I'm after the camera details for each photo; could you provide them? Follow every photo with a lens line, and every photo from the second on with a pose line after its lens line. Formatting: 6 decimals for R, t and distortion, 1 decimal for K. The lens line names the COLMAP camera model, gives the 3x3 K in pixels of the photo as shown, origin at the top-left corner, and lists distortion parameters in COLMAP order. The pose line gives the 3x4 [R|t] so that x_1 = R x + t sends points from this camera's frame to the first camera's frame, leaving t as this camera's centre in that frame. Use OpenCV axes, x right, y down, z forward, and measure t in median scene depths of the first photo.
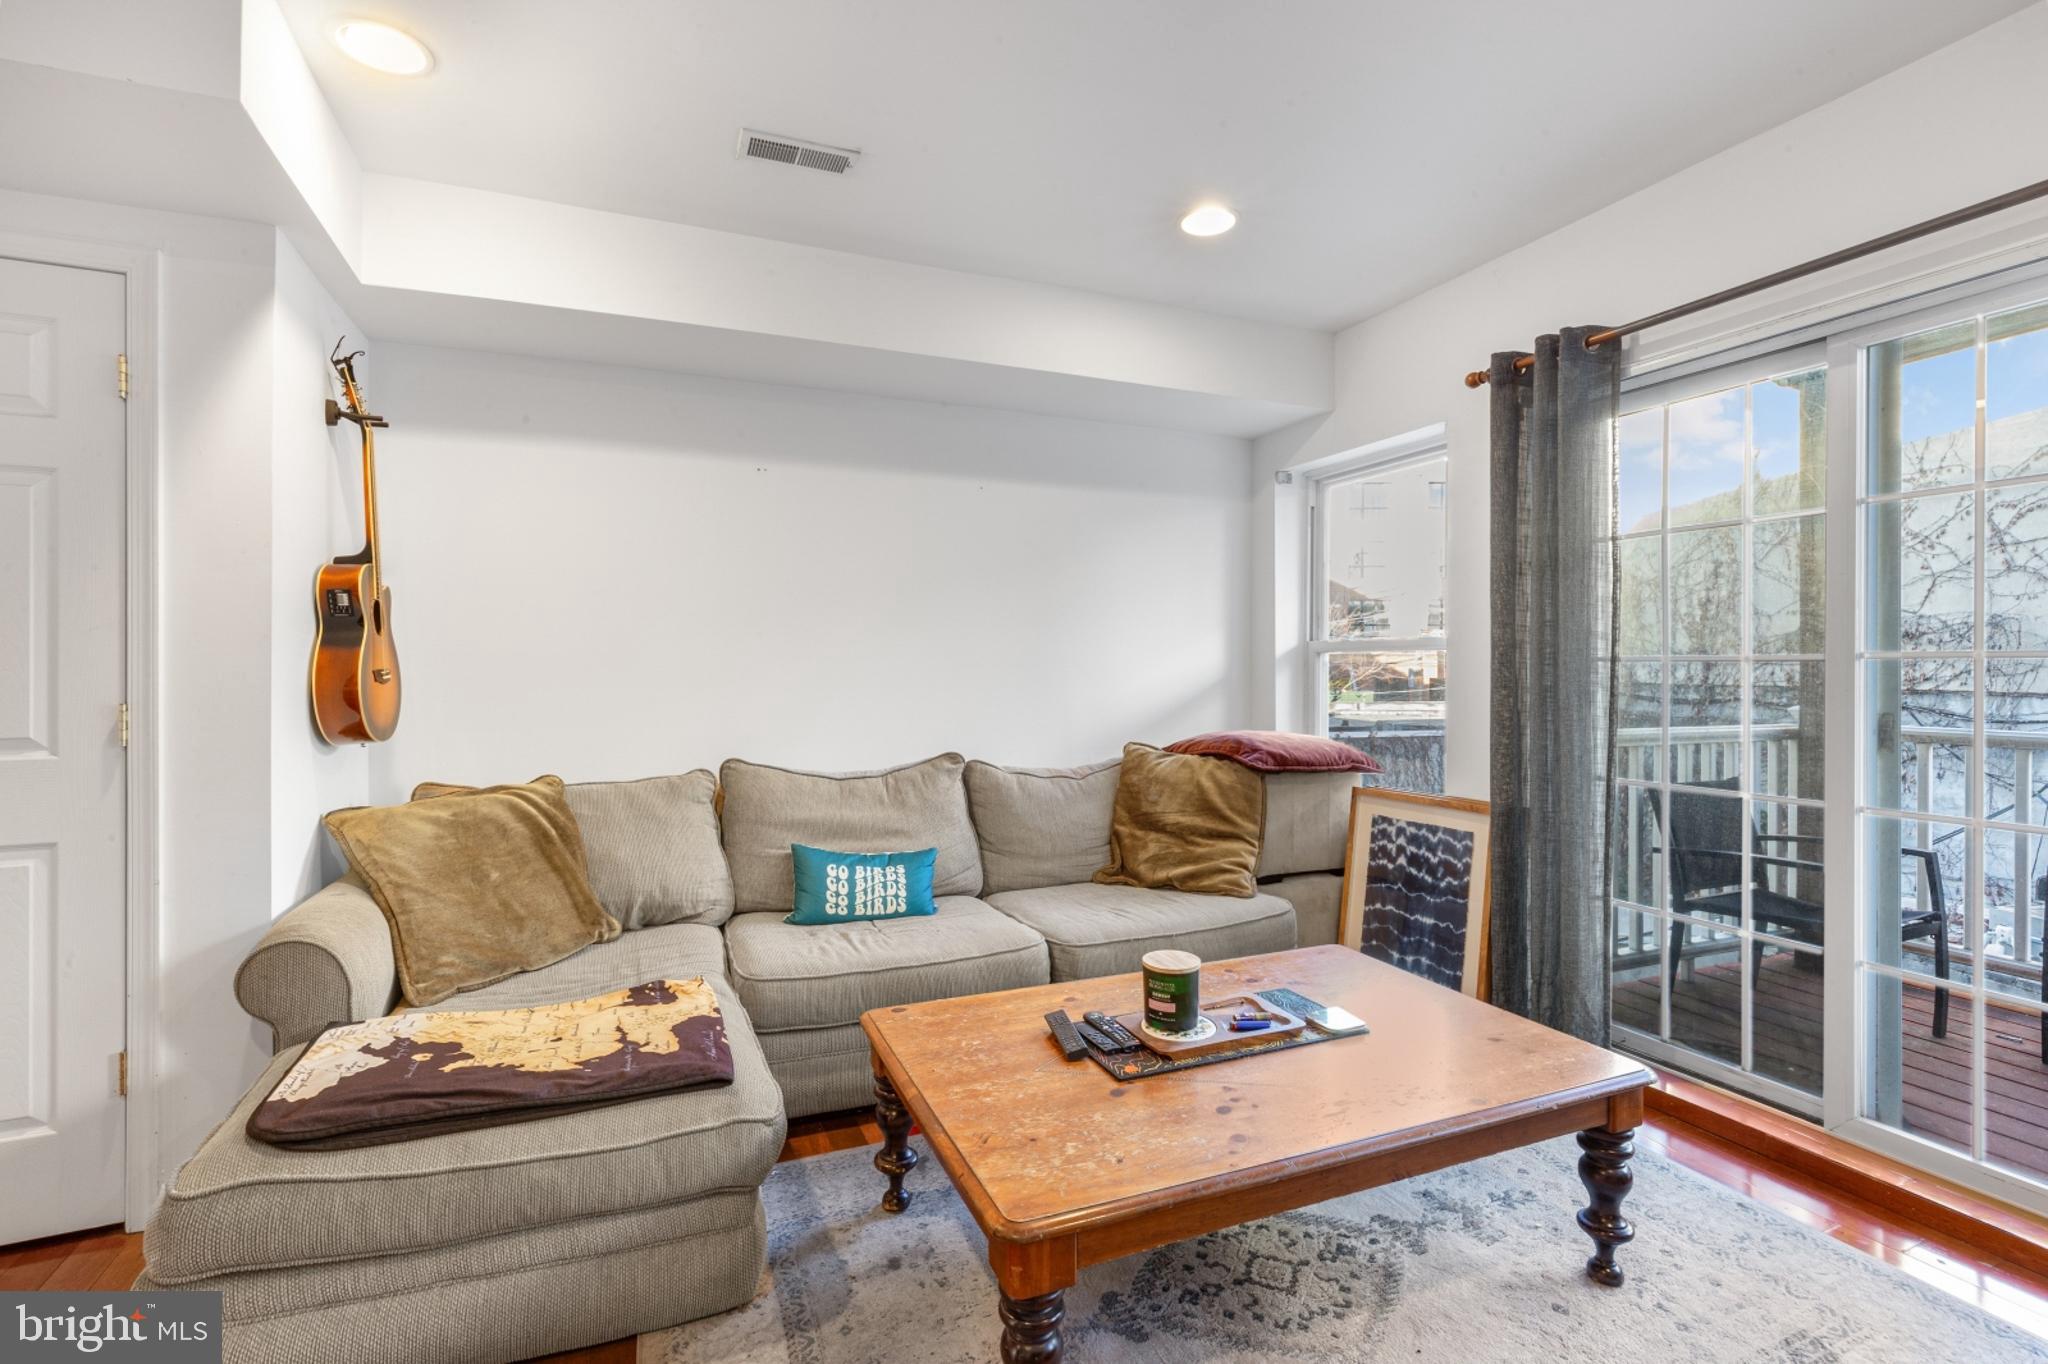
lens RADIAL K [[927.0, 0, 1018.2], [0, 927.0, 674.4], [0, 0, 1]] dist [0.000840, 0.000517]
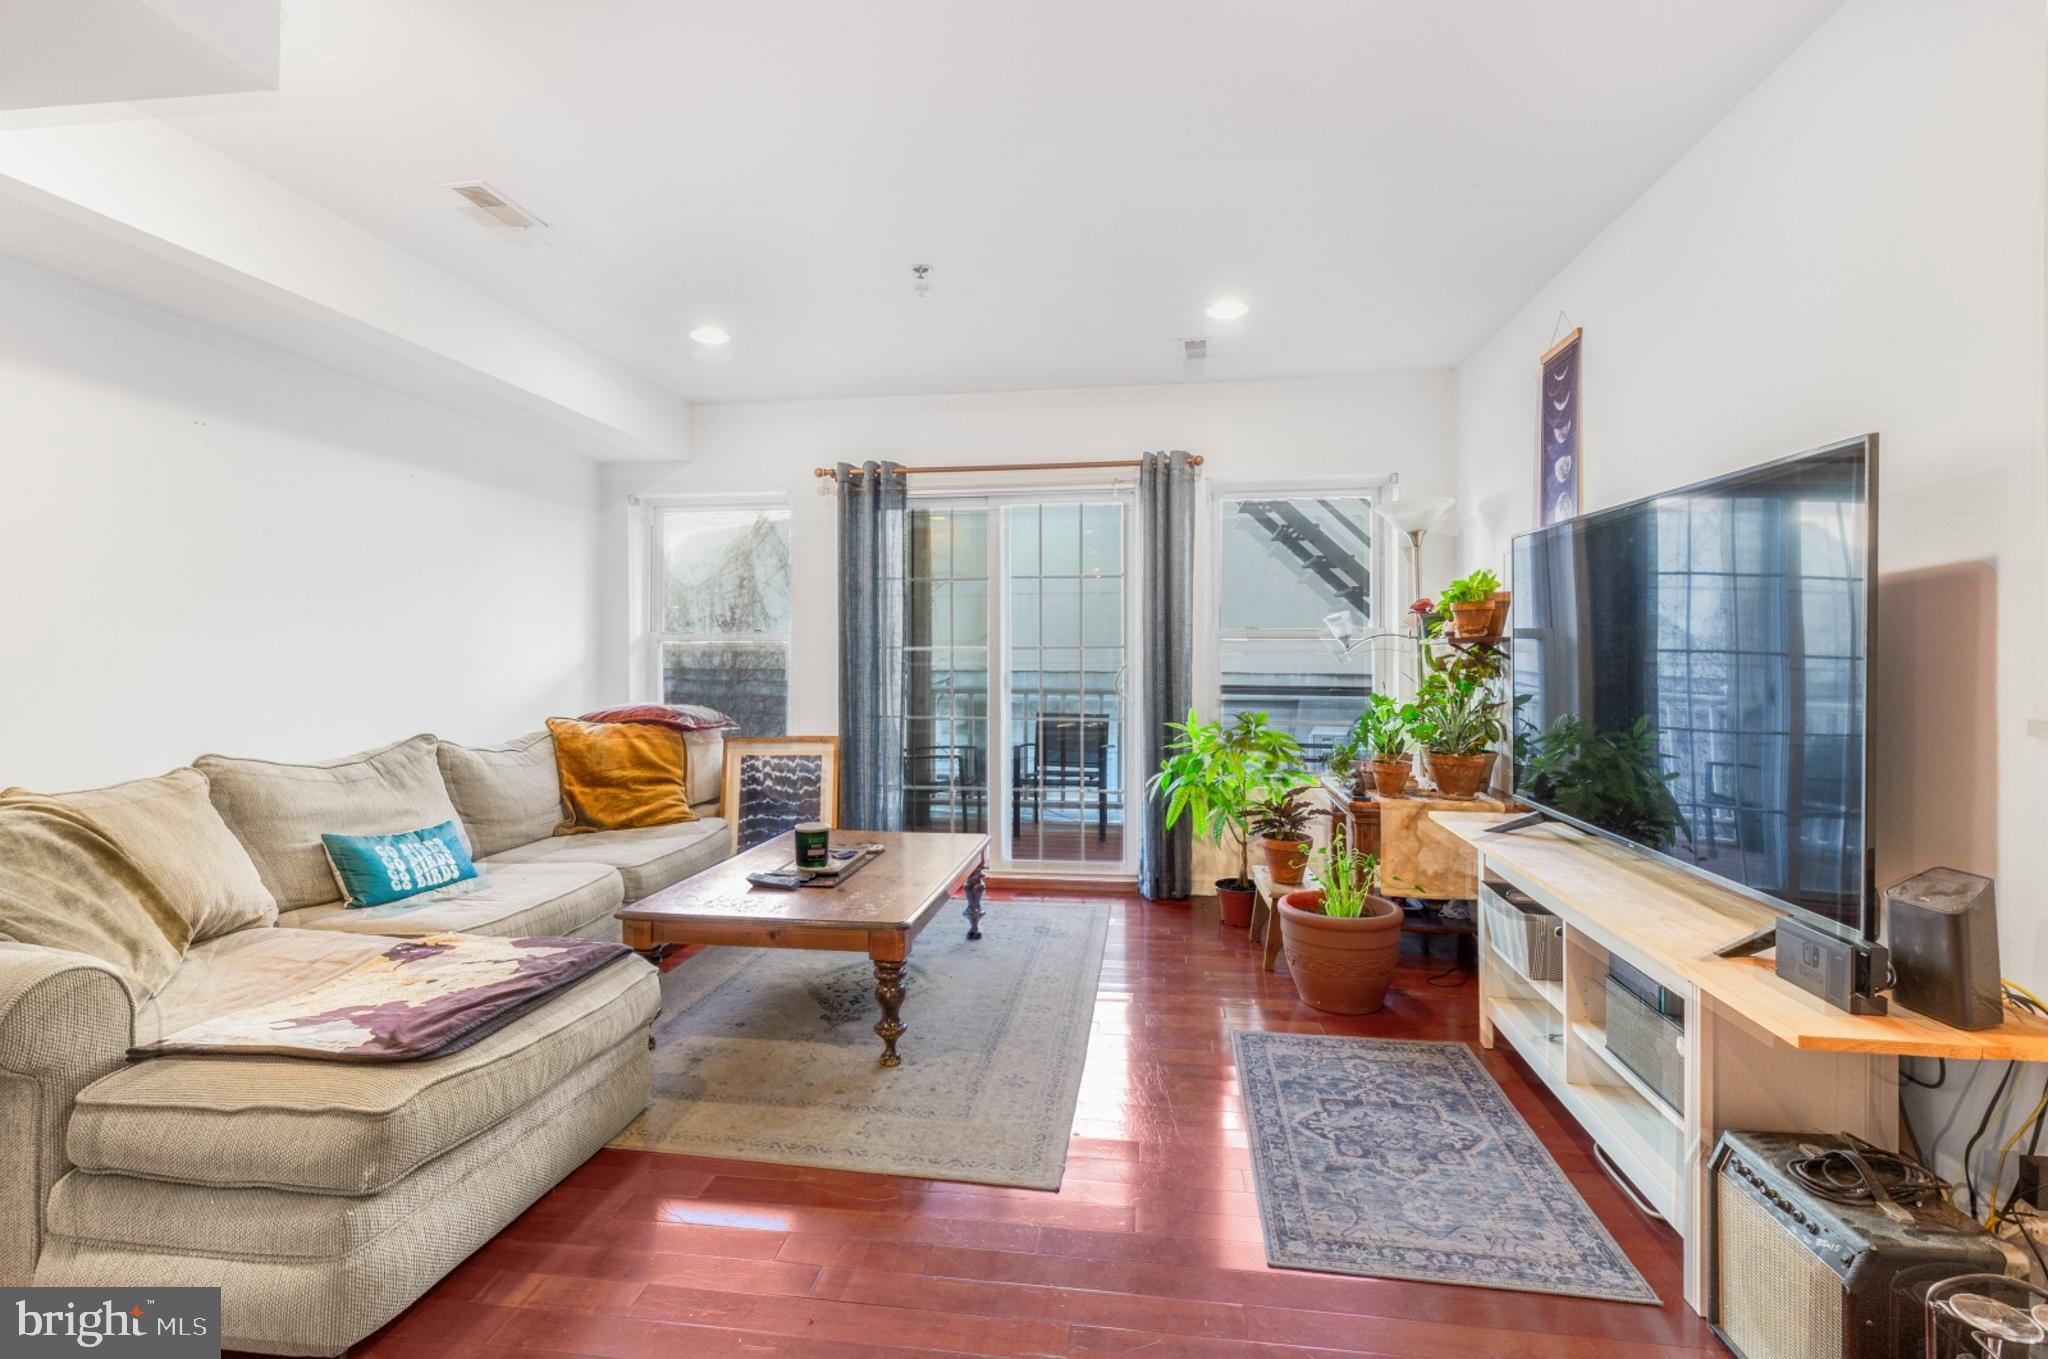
lens RADIAL K [[924.4, 0, 1022.3], [0, 924.4, 657.7], [0, 0, 1]] dist [0.024510, -0.031967]
pose [[0.514360, -0.002918, 0.857569, -0.653581], [0.009853, 0.999948, -0.002508, 0.008769], [-0.857518, 0.009740, 0.514362, -0.111817]]
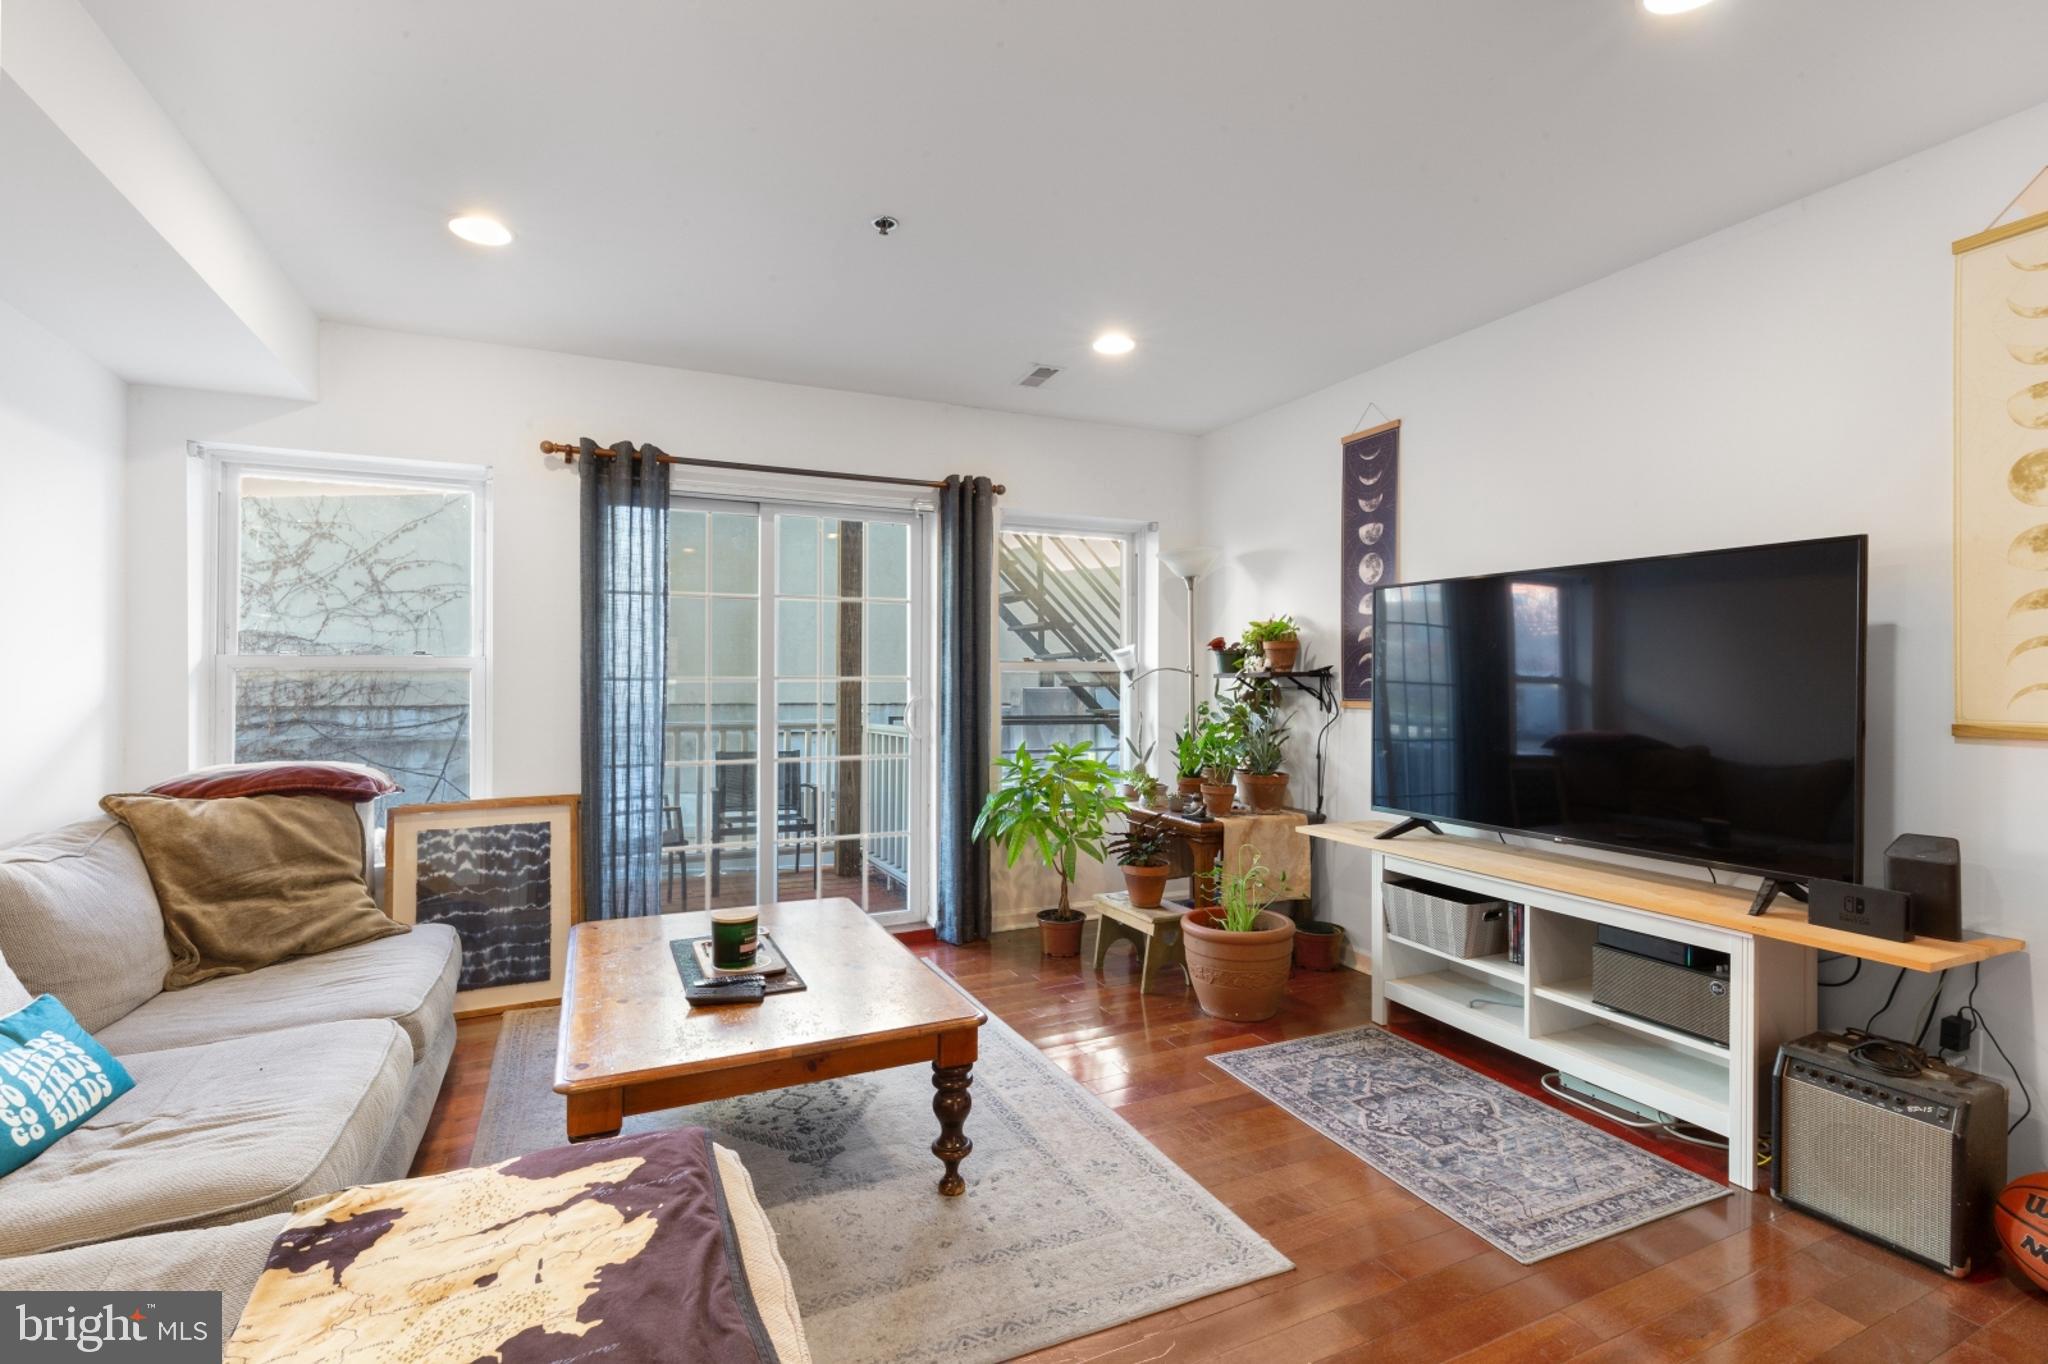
lens RADIAL K [[916.1, 0, 1022.5], [0, 916.1, 686.4], [0, 0, 1]] dist [0.002680, -0.001291]
pose [[-0.031293, -0.002339, 0.999508, -0.674105], [0.012717, 0.999915, 0.002738, -0.001129], [-0.999429, 0.012796, -0.031261, 0.392061]]
